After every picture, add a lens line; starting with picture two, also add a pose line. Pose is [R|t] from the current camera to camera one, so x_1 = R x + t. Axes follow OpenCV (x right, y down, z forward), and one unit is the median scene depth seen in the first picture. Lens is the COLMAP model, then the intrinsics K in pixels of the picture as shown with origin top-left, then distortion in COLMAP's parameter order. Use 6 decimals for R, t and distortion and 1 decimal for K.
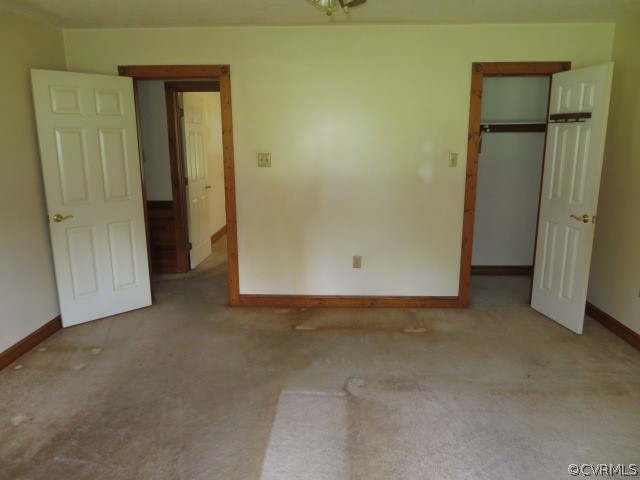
lens RADIAL K [[458.5, 0, 315.2], [0, 458.5, 239.1], [0, 0, 1]] dist [-0.012773, 0.001116]
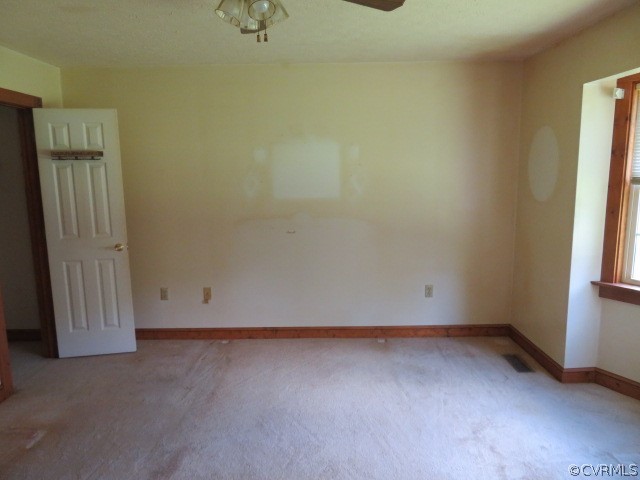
lens RADIAL K [[458.5, 0, 316.0], [0, 458.5, 241.1], [0, 0, 1]] dist [-0.012773, 0.001116]
pose [[-0.036751, -0.151462, 0.987780, -0.531319], [0.227744, 0.961167, 0.155855, -0.130257], [-0.973027, 0.230688, -0.000830, 0.571126]]
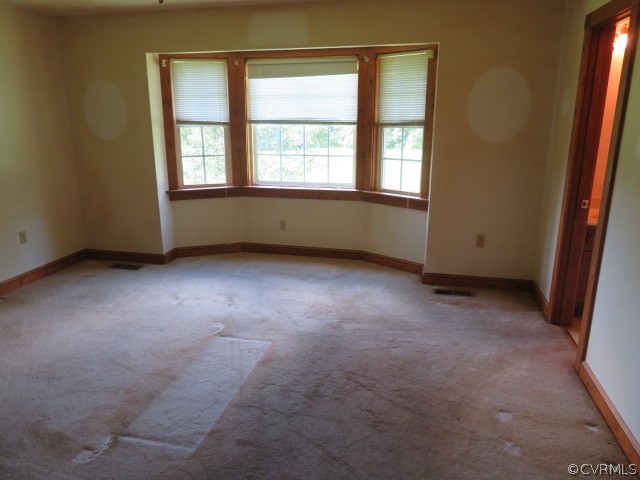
lens RADIAL K [[458.5, 0, 319.7], [0, 458.5, 237.0], [0, 0, 1]] dist [-0.012773, 0.001116]
pose [[-0.981162, -0.042019, 0.188562, -0.389680], [0.049677, 0.888360, 0.456452, -0.249059], [-0.186691, 0.457221, -0.869538, 1.146900]]
